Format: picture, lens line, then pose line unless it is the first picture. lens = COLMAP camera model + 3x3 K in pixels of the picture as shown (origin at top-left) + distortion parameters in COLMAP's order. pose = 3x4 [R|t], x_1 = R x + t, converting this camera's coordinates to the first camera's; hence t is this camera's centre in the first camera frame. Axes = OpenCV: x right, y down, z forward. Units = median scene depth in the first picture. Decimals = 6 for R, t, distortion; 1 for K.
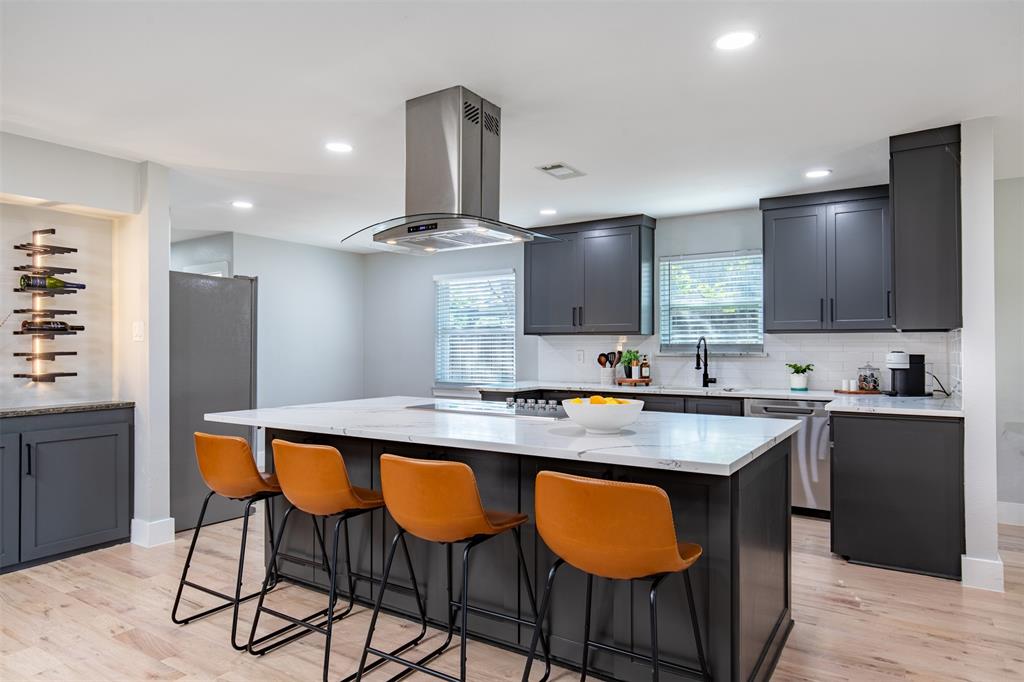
lens RADIAL K [[617.3, 0, 512.0], [0, 617.3, 341.0], [0, 0, 1]] dist [-0.005029, -0.000533]
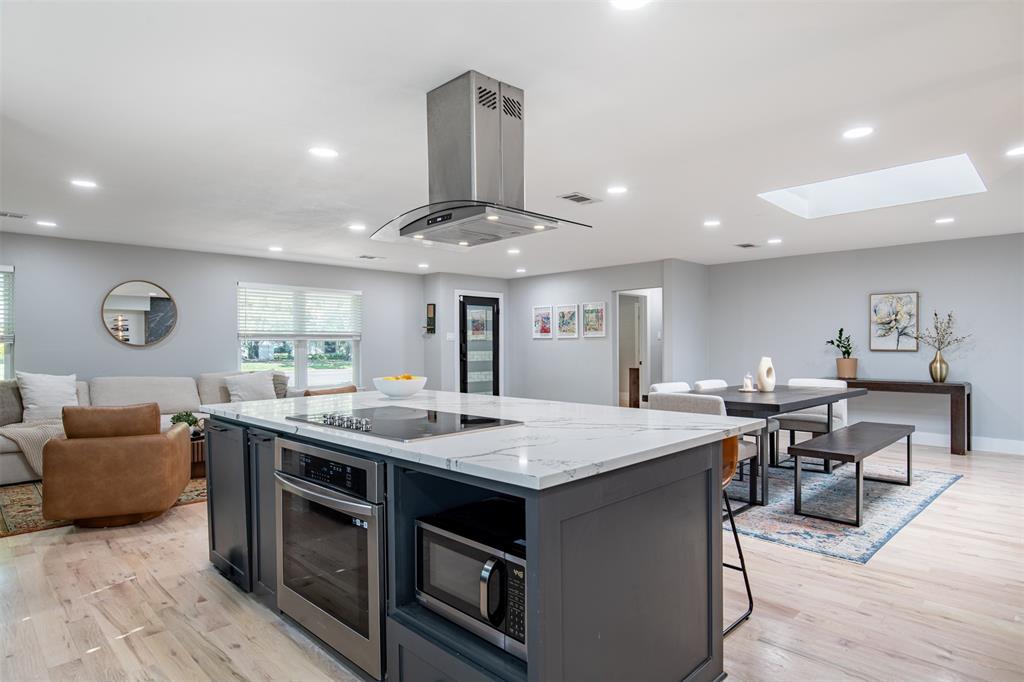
lens RADIAL K [[569.6, 0, 512.0], [0, 569.6, 341.0], [0, 0, 1]] dist [-0.000902, 0.000378]
pose [[-0.978242, 0.008685, 0.207286, -0.223038], [0.005105, 0.999829, -0.017798, 0.017293], [-0.207405, -0.016353, -0.978118, 1.255319]]
